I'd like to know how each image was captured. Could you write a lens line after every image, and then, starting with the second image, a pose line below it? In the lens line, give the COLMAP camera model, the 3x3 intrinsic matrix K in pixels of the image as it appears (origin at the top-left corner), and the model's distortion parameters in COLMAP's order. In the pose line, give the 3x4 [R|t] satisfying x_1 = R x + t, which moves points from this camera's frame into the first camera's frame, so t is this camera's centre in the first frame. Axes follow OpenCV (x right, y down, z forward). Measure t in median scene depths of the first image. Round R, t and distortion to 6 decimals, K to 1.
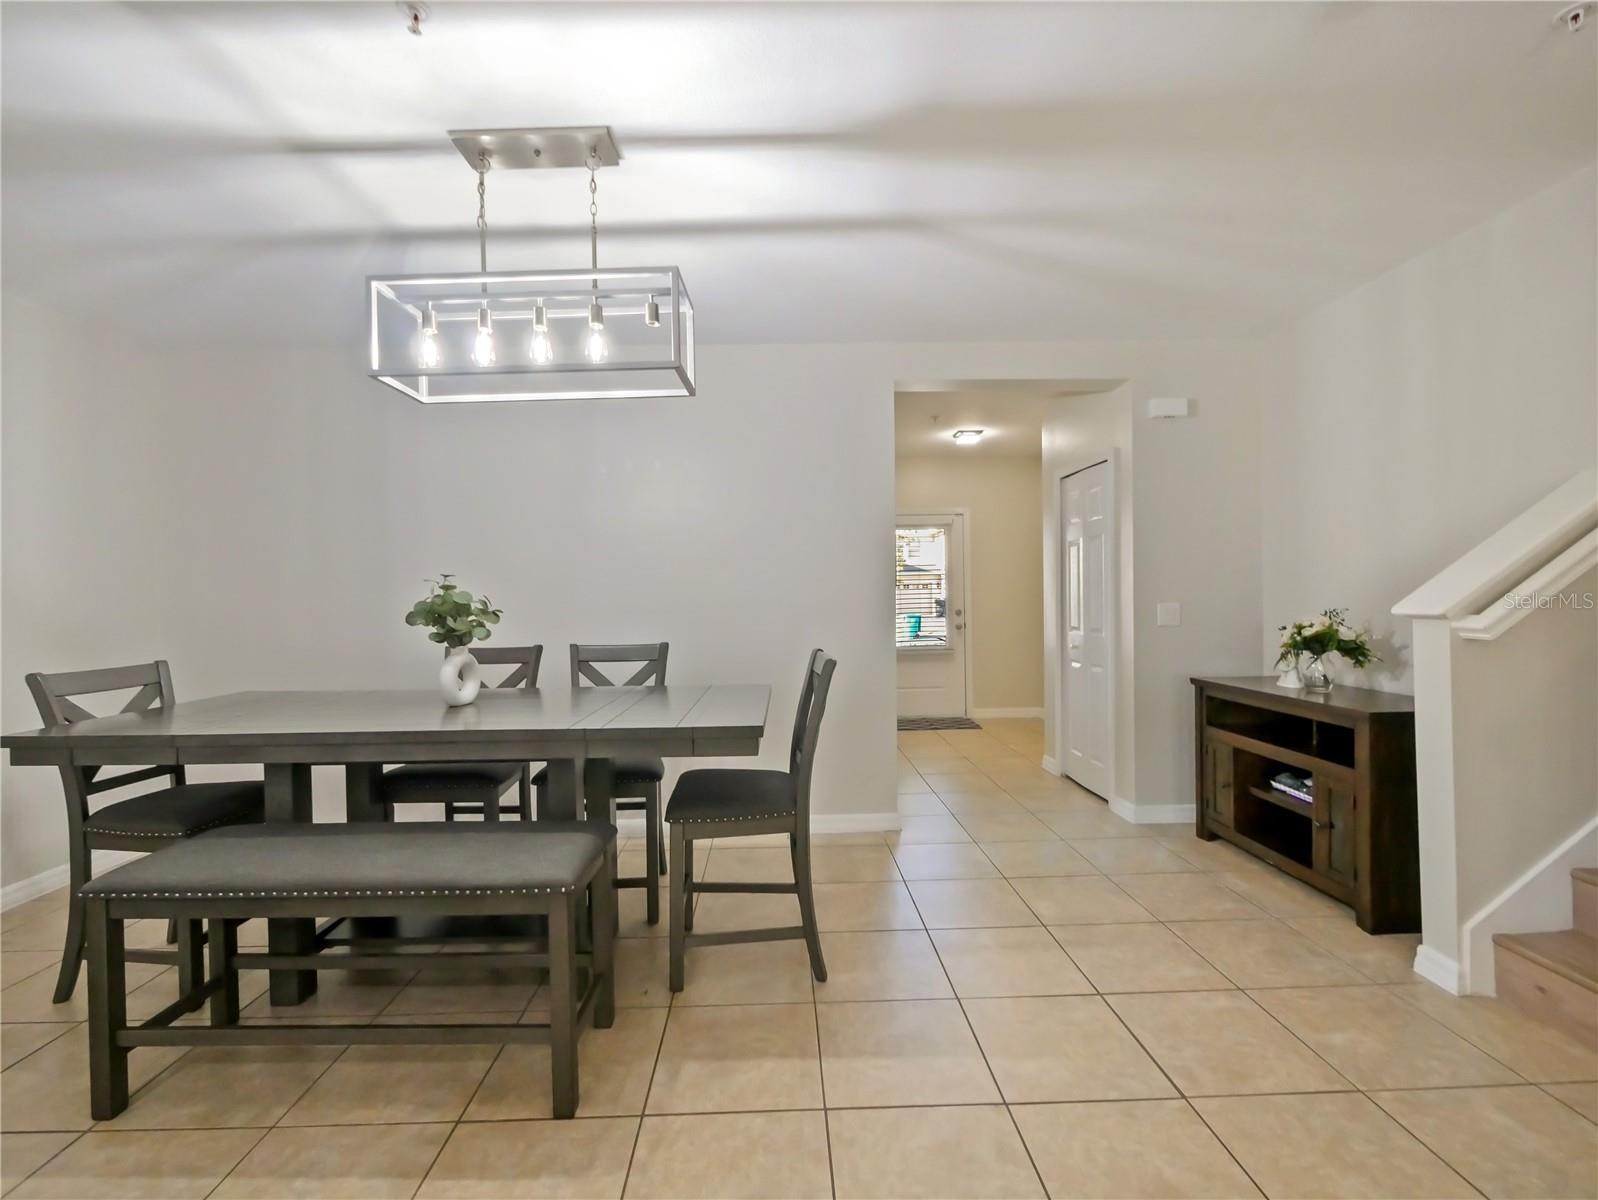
lens RADIAL K [[692.3, 0, 788.7], [0, 692.3, 598.9], [0, 0, 1]] dist [0.000156, -0.000041]
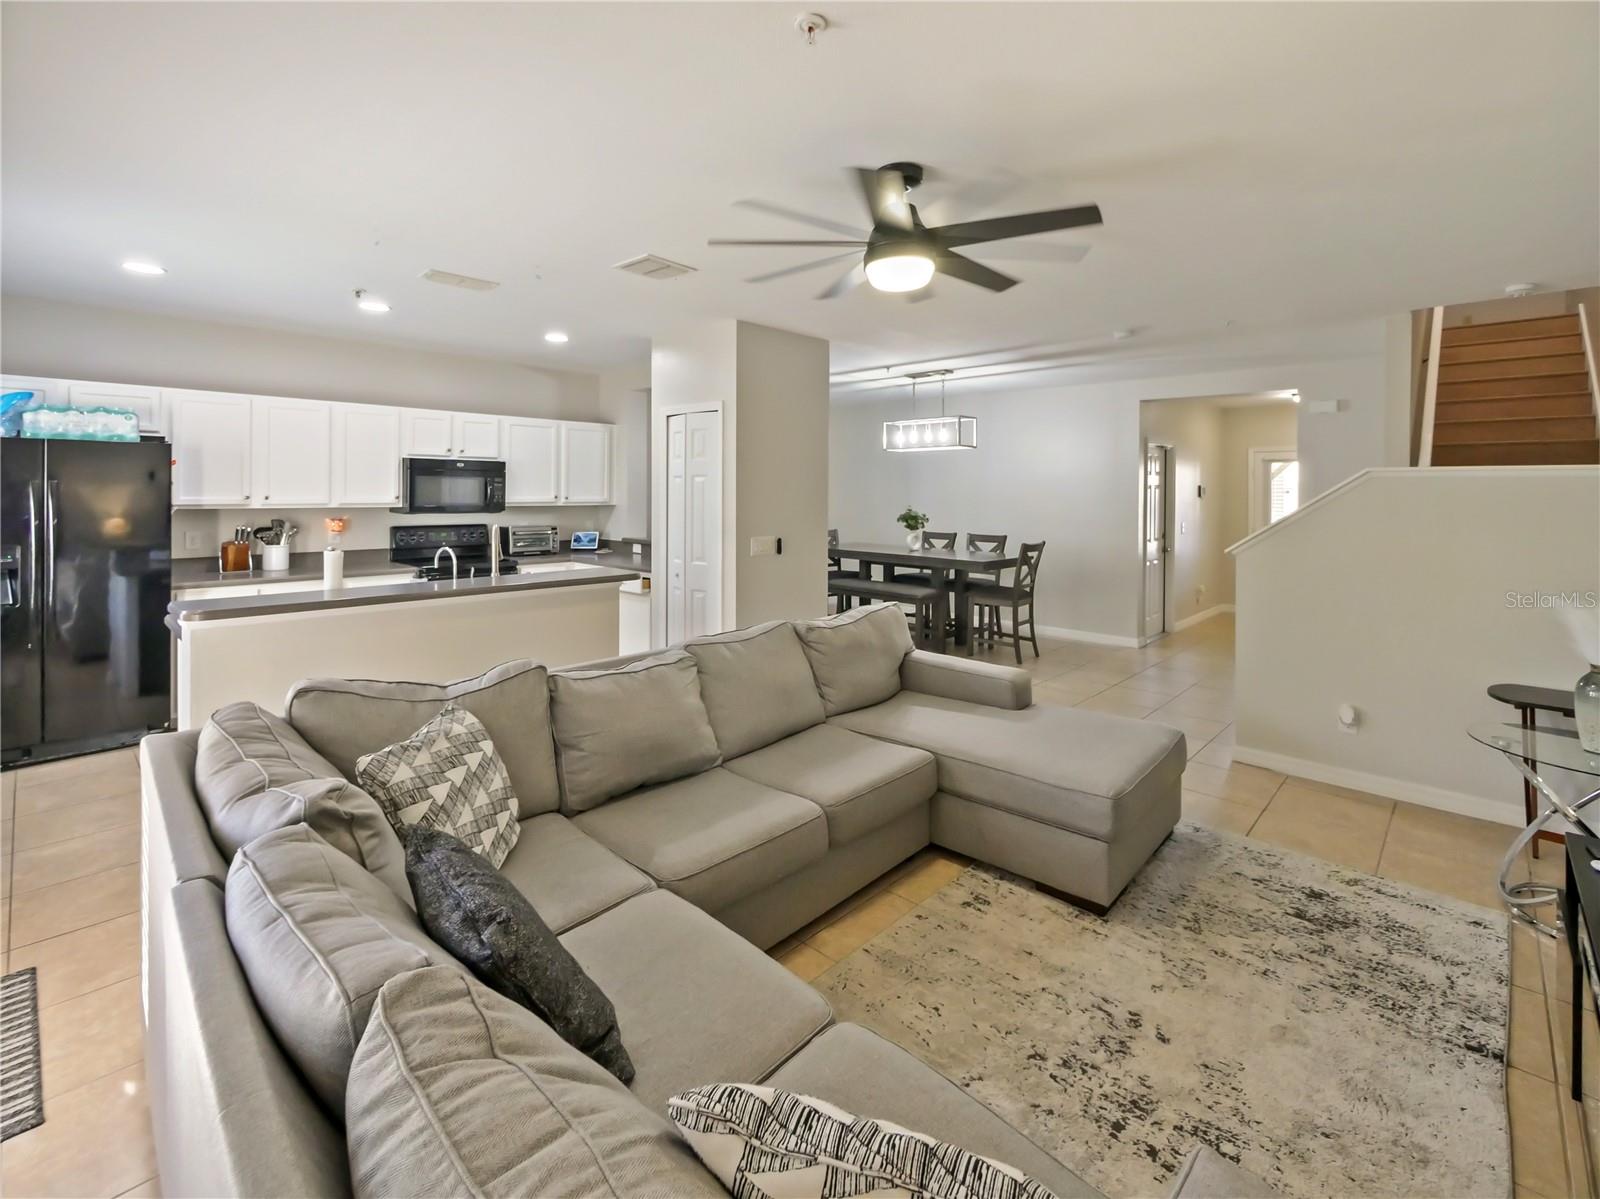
lens RADIAL K [[731.7, 0, 806.0], [0, 731.7, 492.0], [0, 0, 1]] dist [0.000185, -0.000233]
pose [[0.716401, 0.027111, -0.697161, 1.019582], [-0.026547, 0.999580, 0.011593, -0.087350], [0.697183, 0.010202, 0.716820, -1.156473]]
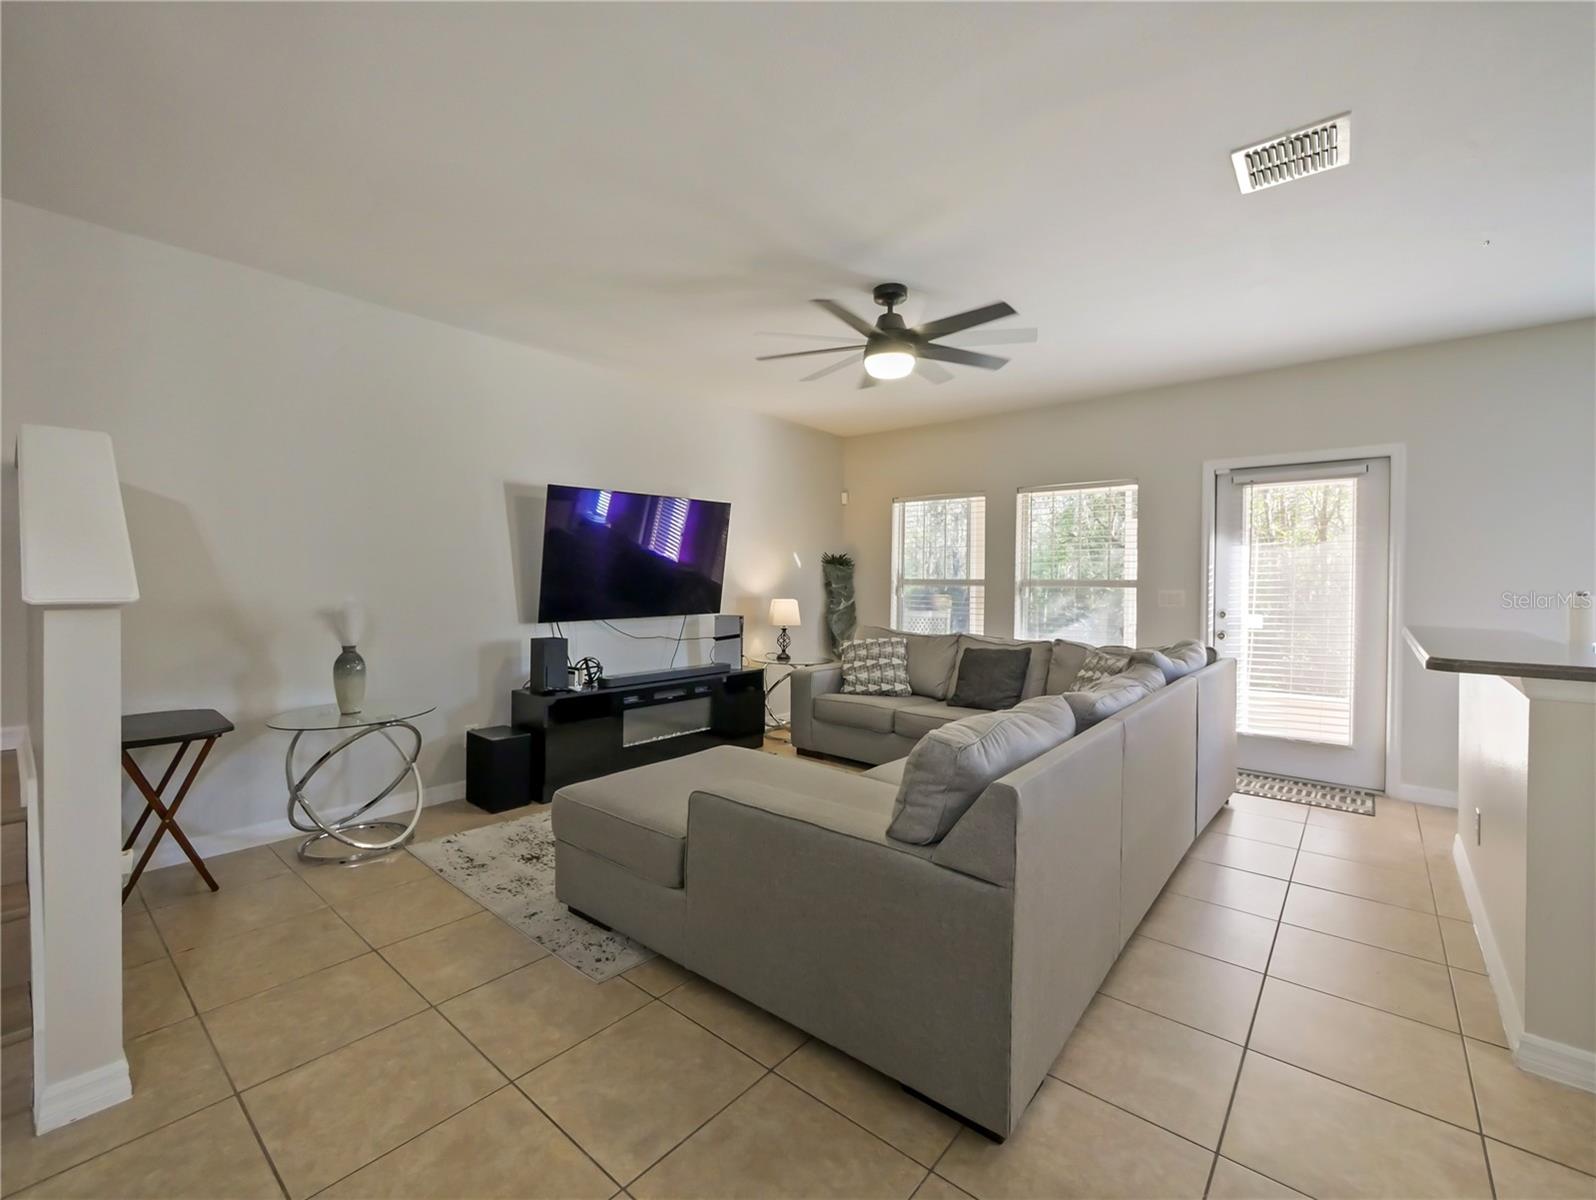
lens RADIAL K [[690.4, 0, 790.1], [0, 690.4, 588.7], [0, 0, 1]] dist [-0.004281, -0.000392]
pose [[-0.747544, 0.003157, 0.664205, -0.052690], [0.006019, 0.999980, 0.002021, 0.011247], [-0.664185, 0.005509, -0.747548, 0.379400]]
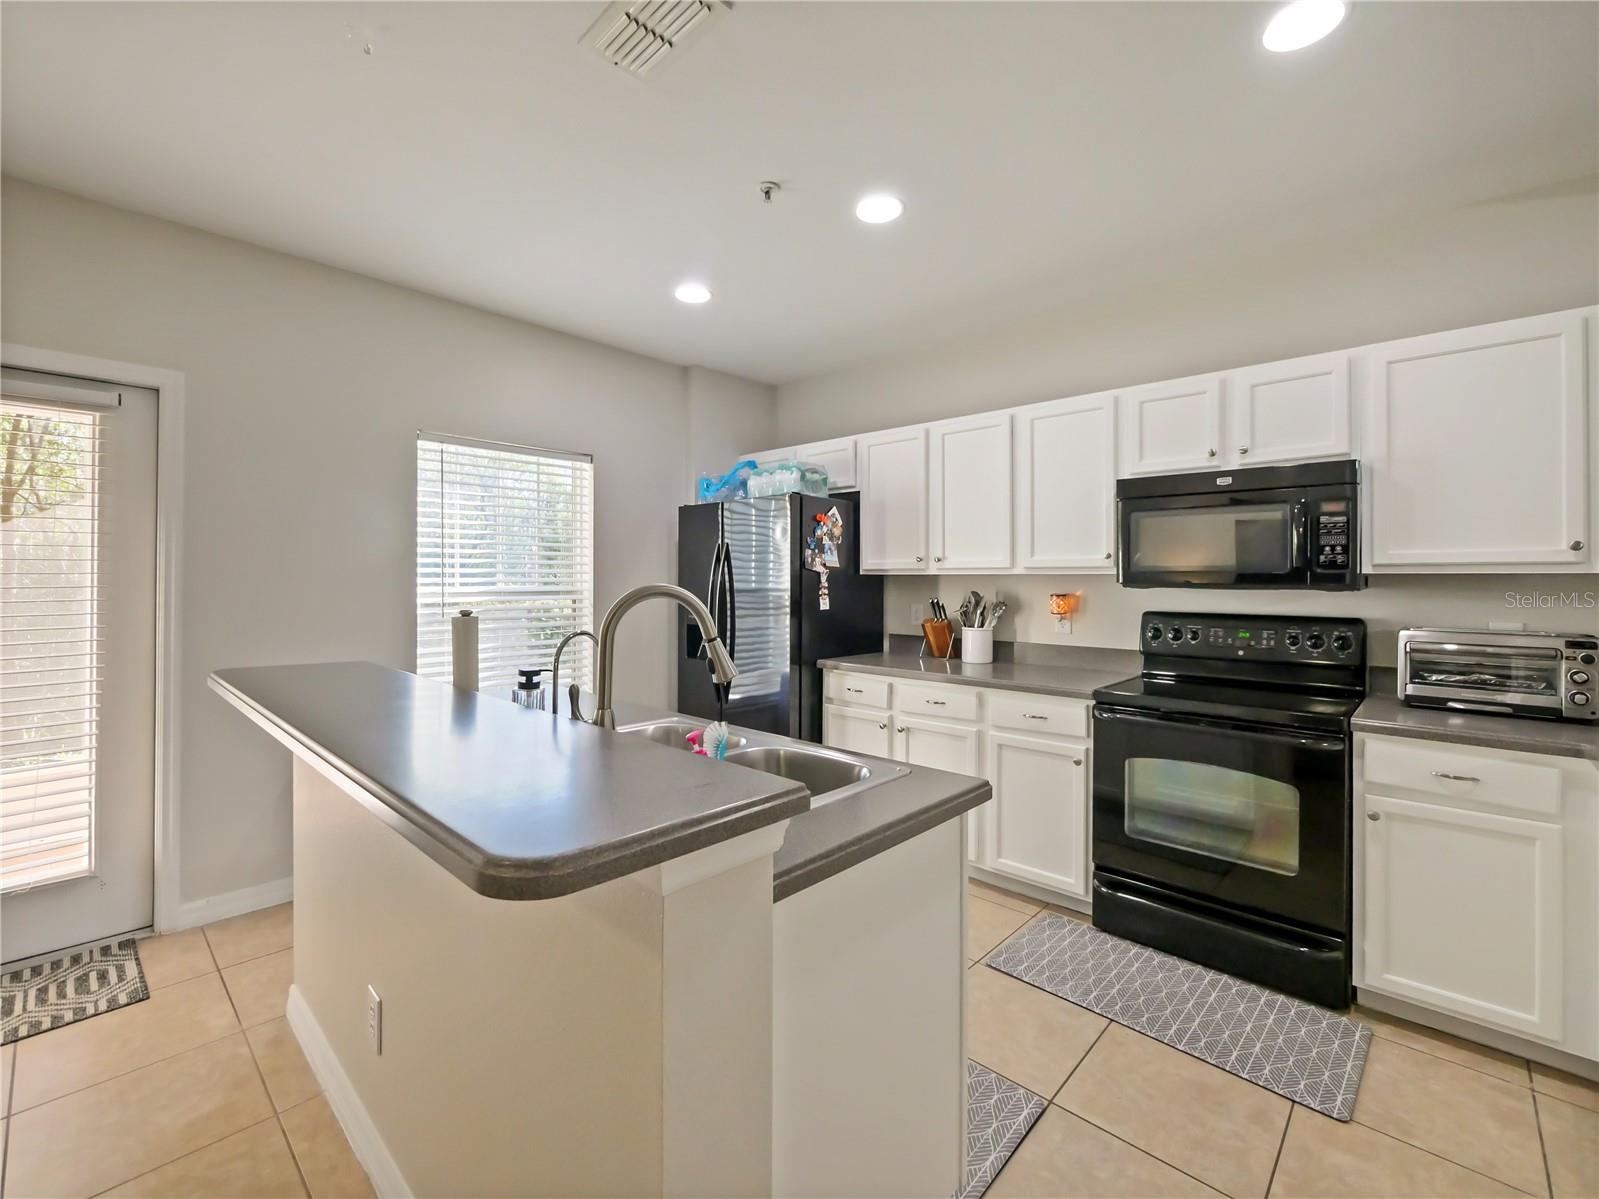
lens RADIAL K [[693.9, 0, 795.6], [0, 693.9, 571.3], [0, 0, 1]] dist [0.000214, 0.000366]
pose [[-0.701871, 0.008545, -0.712253, 0.020116], [0.005058, 0.999963, 0.007013, -0.016249], [0.712286, 0.001320, -0.701888, -0.234636]]
